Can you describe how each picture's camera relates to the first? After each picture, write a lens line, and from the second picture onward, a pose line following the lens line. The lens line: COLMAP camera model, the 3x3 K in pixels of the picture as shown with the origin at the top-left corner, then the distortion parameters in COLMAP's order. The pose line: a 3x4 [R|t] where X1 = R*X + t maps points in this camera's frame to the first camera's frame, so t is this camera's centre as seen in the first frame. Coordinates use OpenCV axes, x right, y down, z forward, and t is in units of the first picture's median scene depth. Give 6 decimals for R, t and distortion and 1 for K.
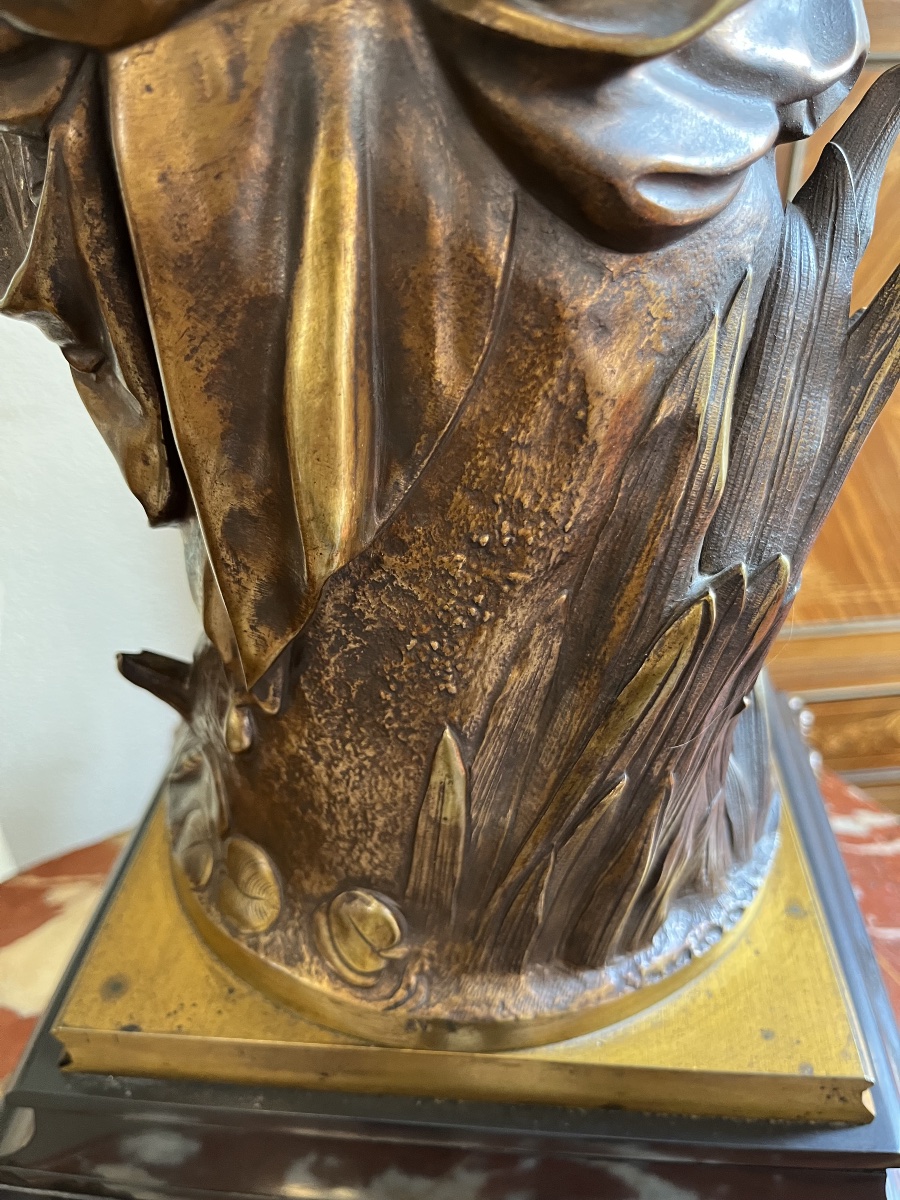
lens RADIAL K [[960.8, 0, 454.3], [0, 960.8, 627.3], [0, 0, 1]] dist [0.076886, -0.136138]
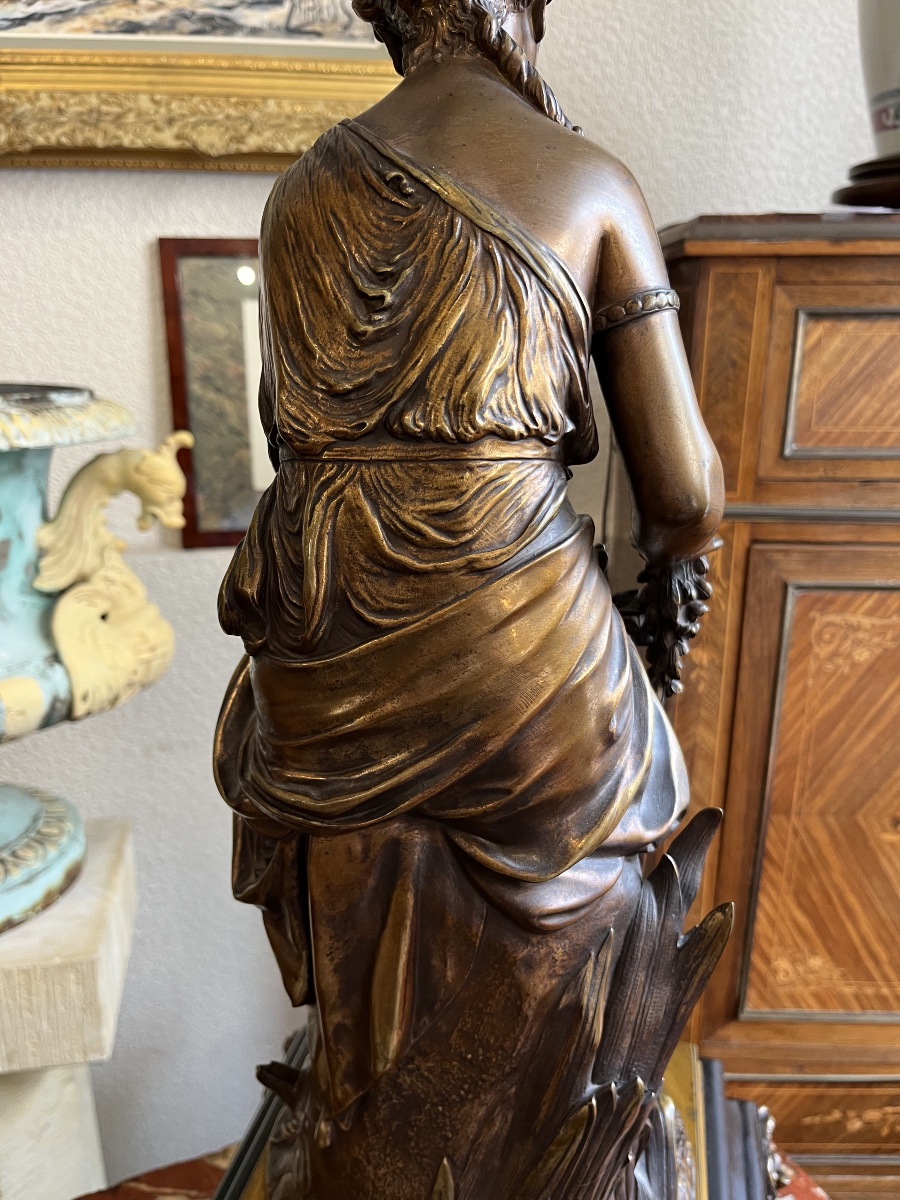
lens RADIAL K [[960.8, 0, 454.3], [0, 960.8, 627.3], [0, 0, 1]] dist [0.076886, -0.136138]
pose [[0.991661, 0.065032, -0.111261, 0.149830], [-0.092913, 0.959050, -0.267564, -0.363511], [0.089305, 0.275670, 0.957095, -0.972682]]
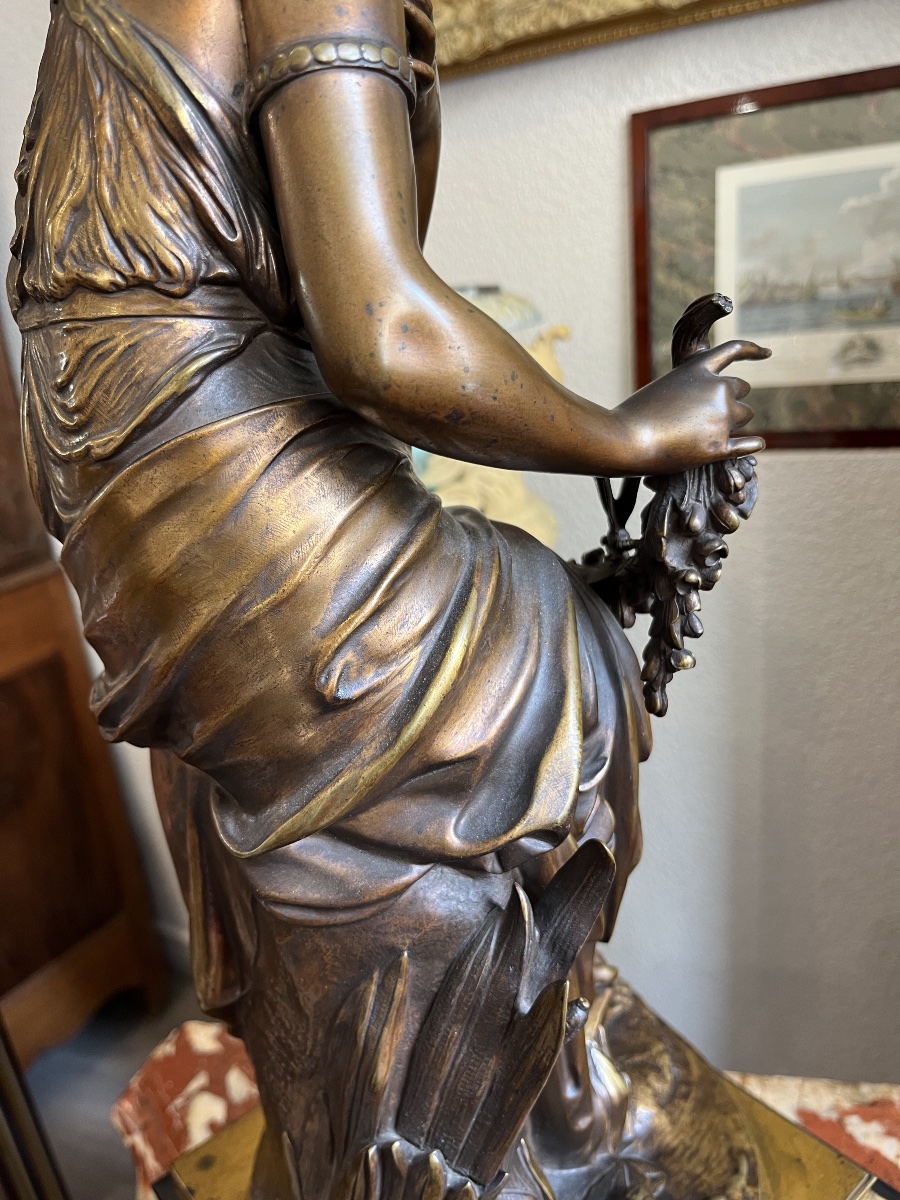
lens RADIAL K [[960.8, 0, 454.3], [0, 960.8, 627.3], [0, 0, 1]] dist [0.076886, -0.136138]
pose [[0.660342, 0.205372, -0.722337, 1.195153], [-0.322299, 0.946292, -0.025592, -0.749633], [0.678286, 0.249708, 0.691067, -0.091746]]
